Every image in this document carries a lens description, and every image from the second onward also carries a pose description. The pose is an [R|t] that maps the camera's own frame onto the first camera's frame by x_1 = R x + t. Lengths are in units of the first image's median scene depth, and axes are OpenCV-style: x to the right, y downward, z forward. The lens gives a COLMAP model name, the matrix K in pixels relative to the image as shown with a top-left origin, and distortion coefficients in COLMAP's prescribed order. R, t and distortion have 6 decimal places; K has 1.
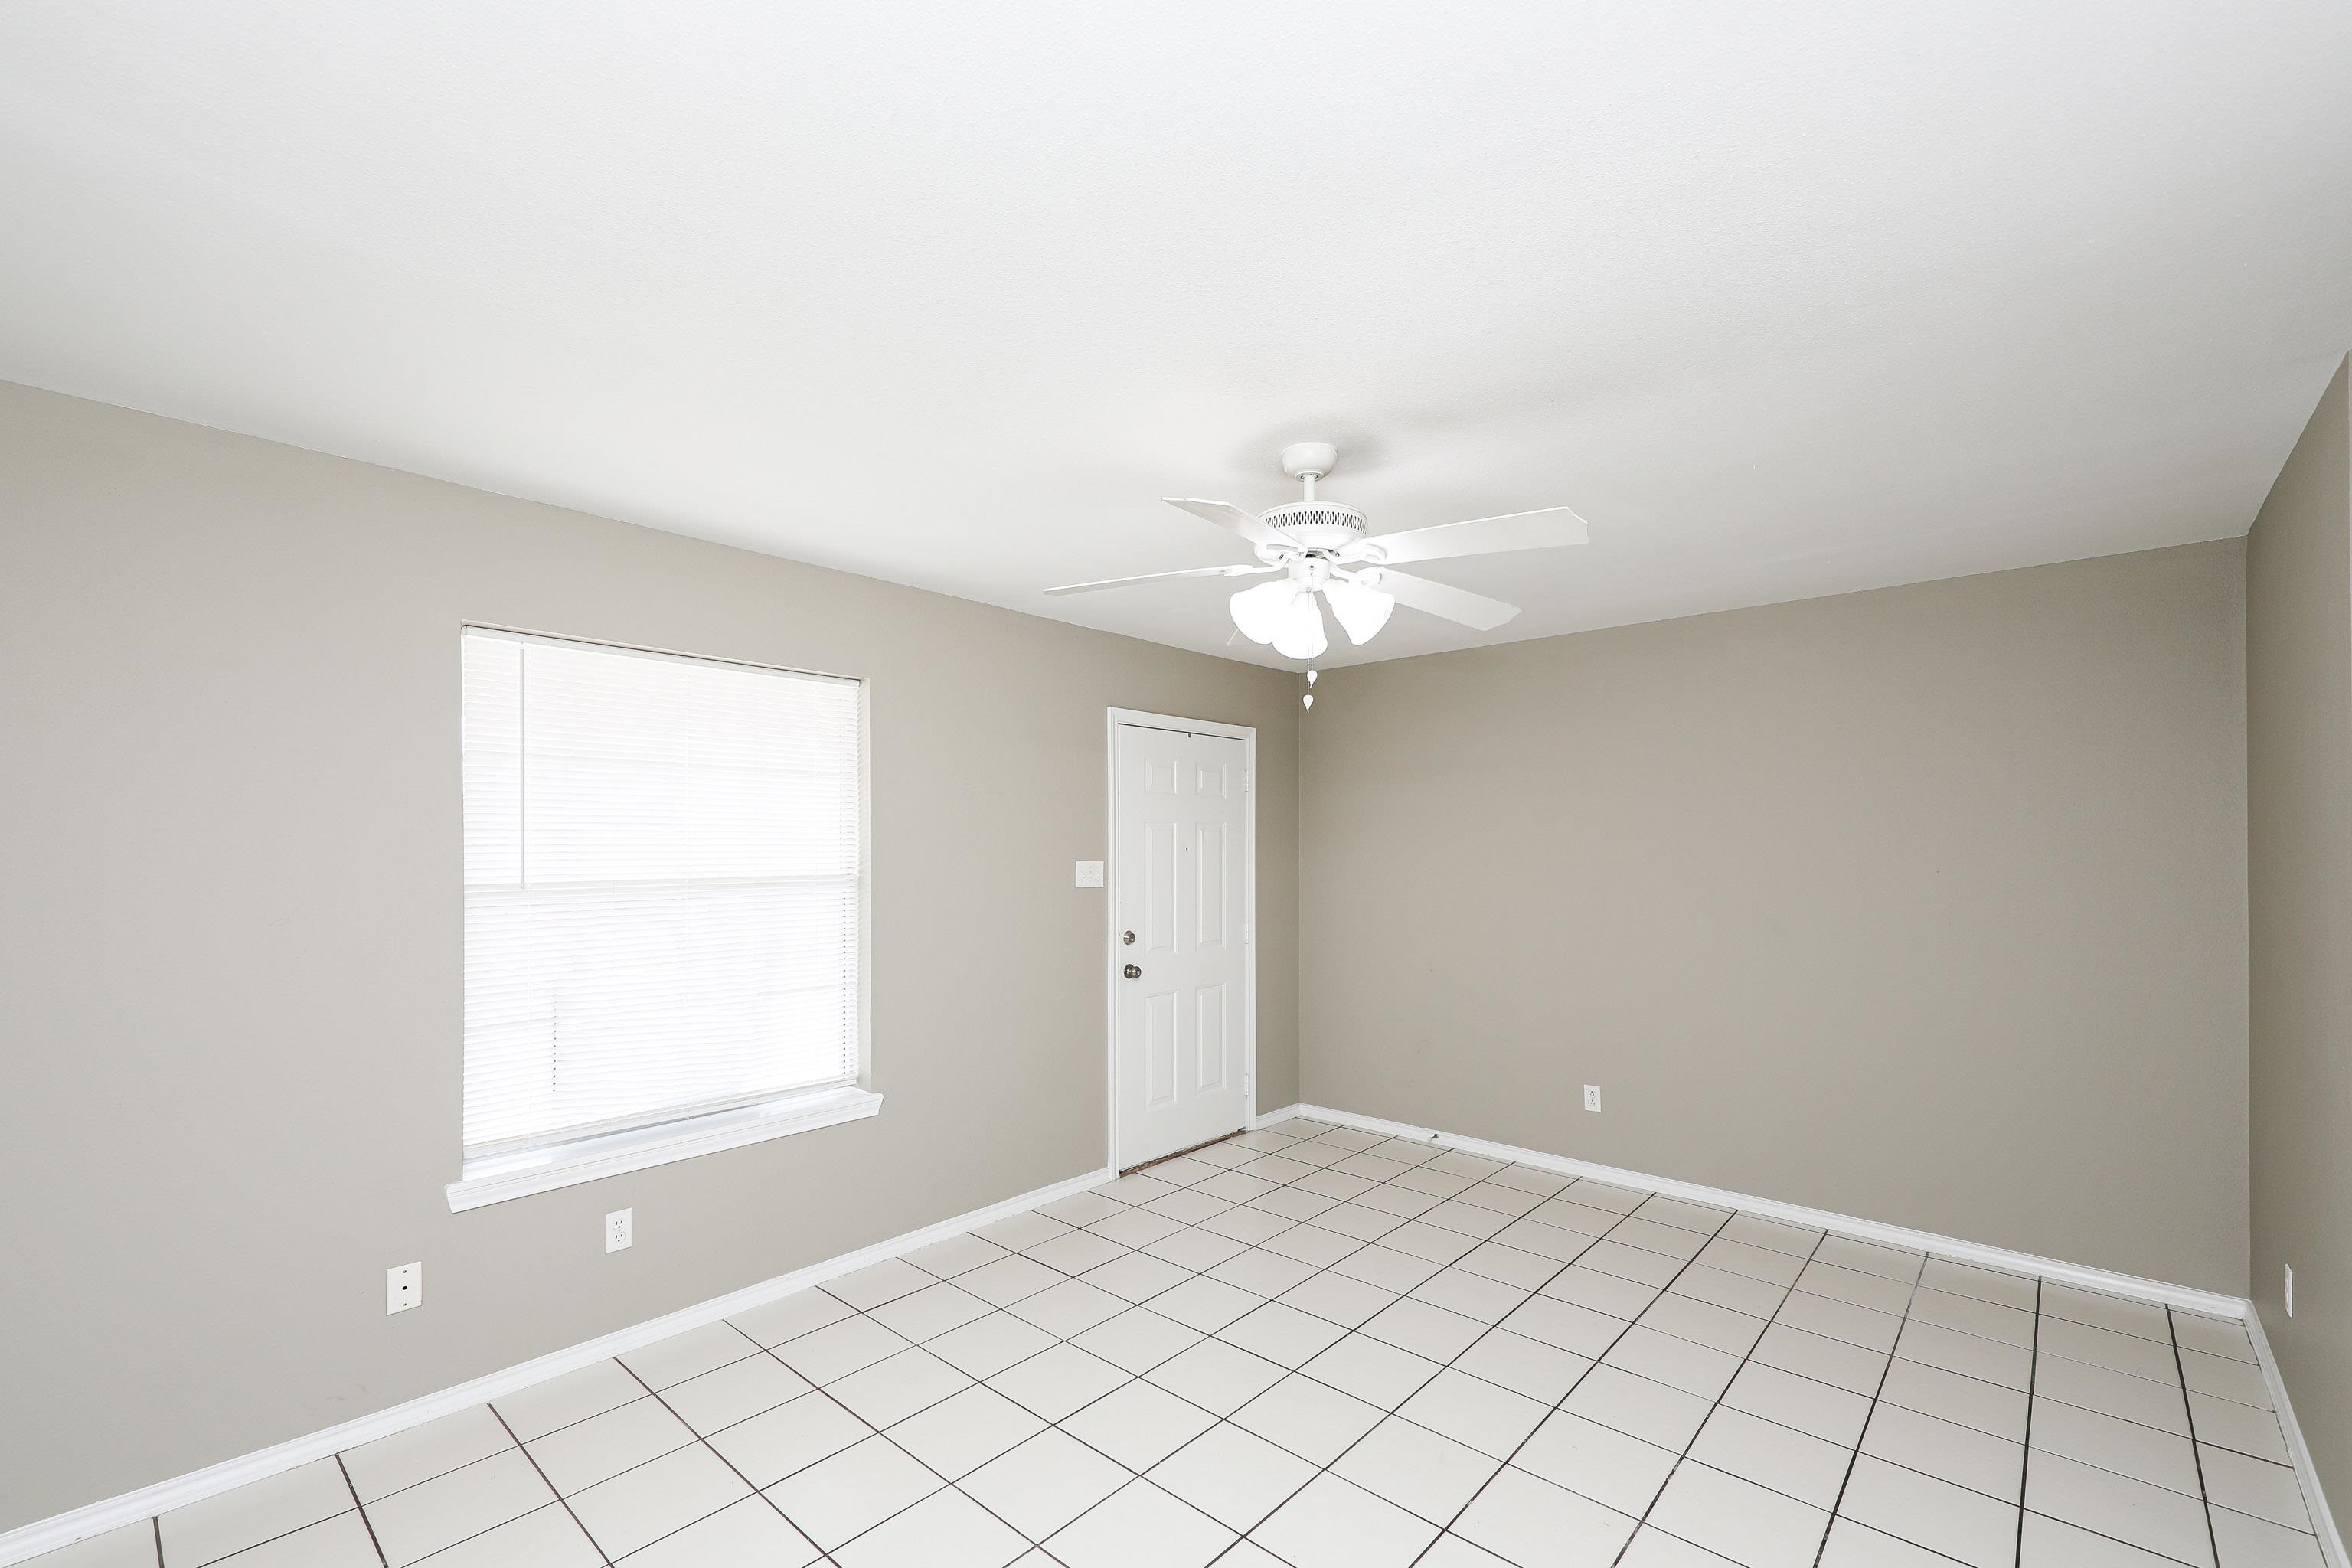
lens RADIAL K [[985.1, 0, 1177.9], [0, 985.1, 839.7], [0, 0, 1]] dist [-0.000054, -0.000230]
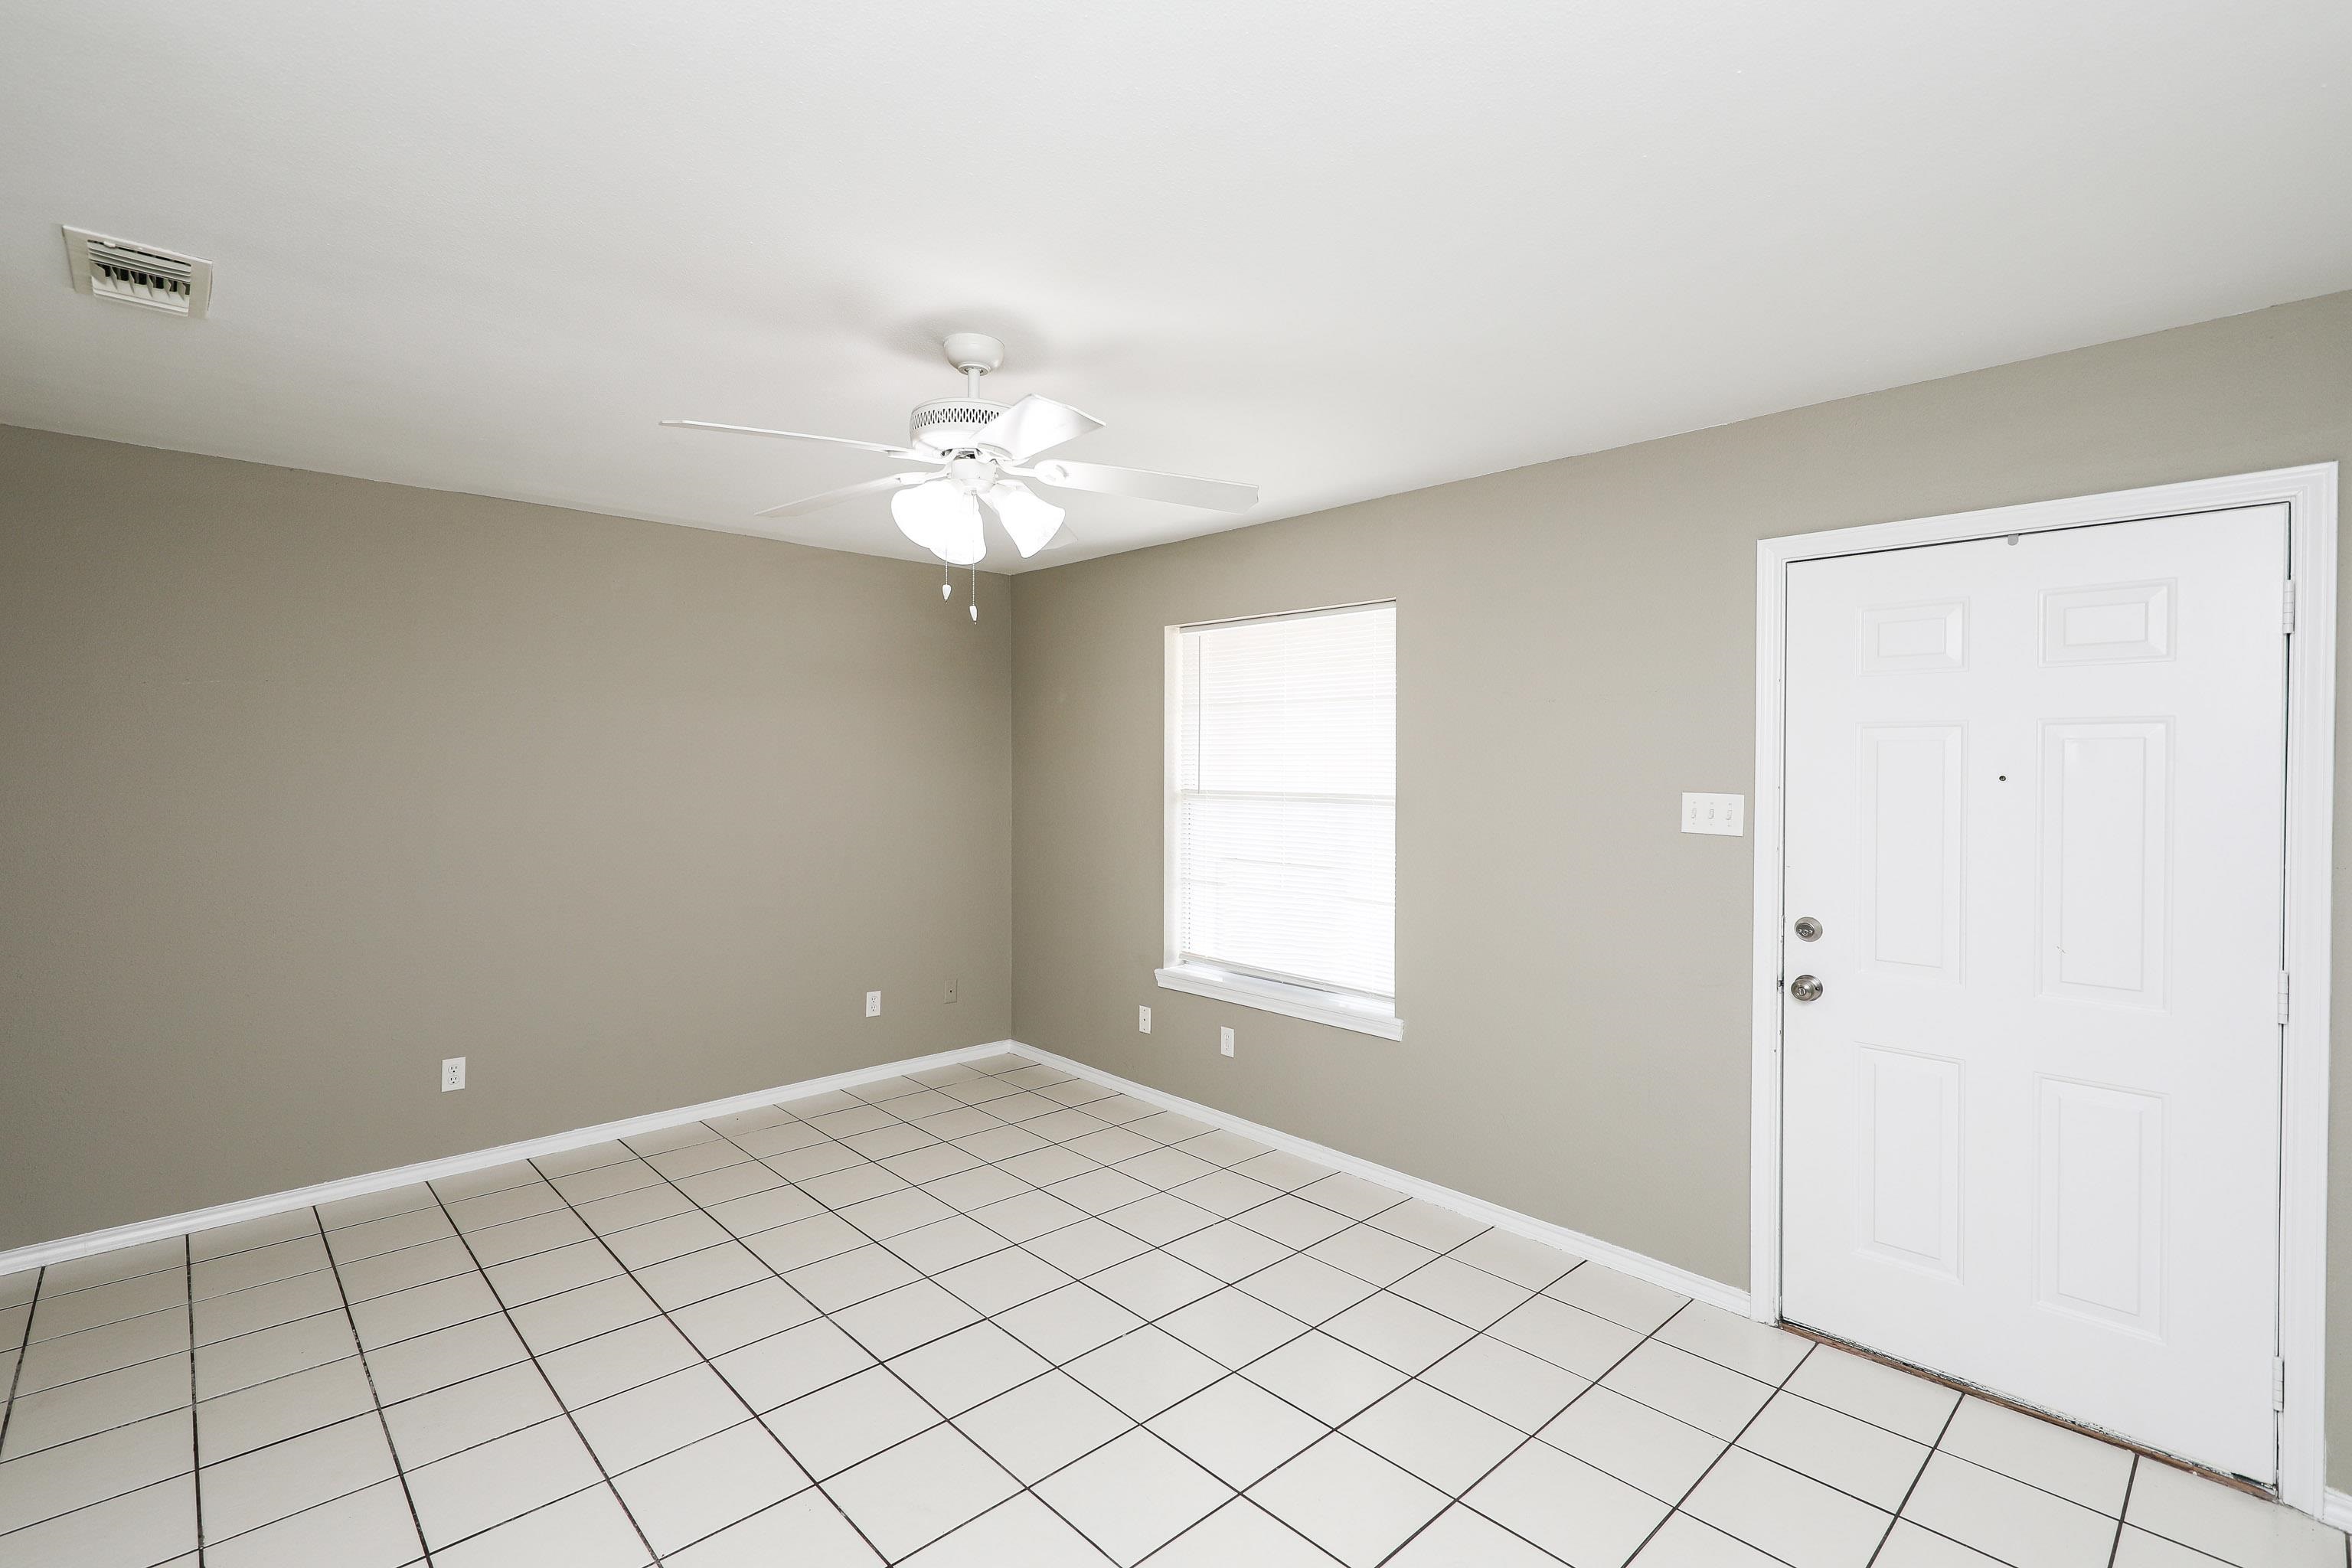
lens RADIAL K [[1038.1, 0, 1165.4], [0, 1038.1, 775.8], [0, 0, 1]] dist [0.011385, -0.005255]
pose [[-0.078616, 0.015701, -0.996781, 0.603082], [0.004539, 0.999871, 0.015391, -0.001832], [0.996895, -0.003315, -0.078677, 0.690776]]
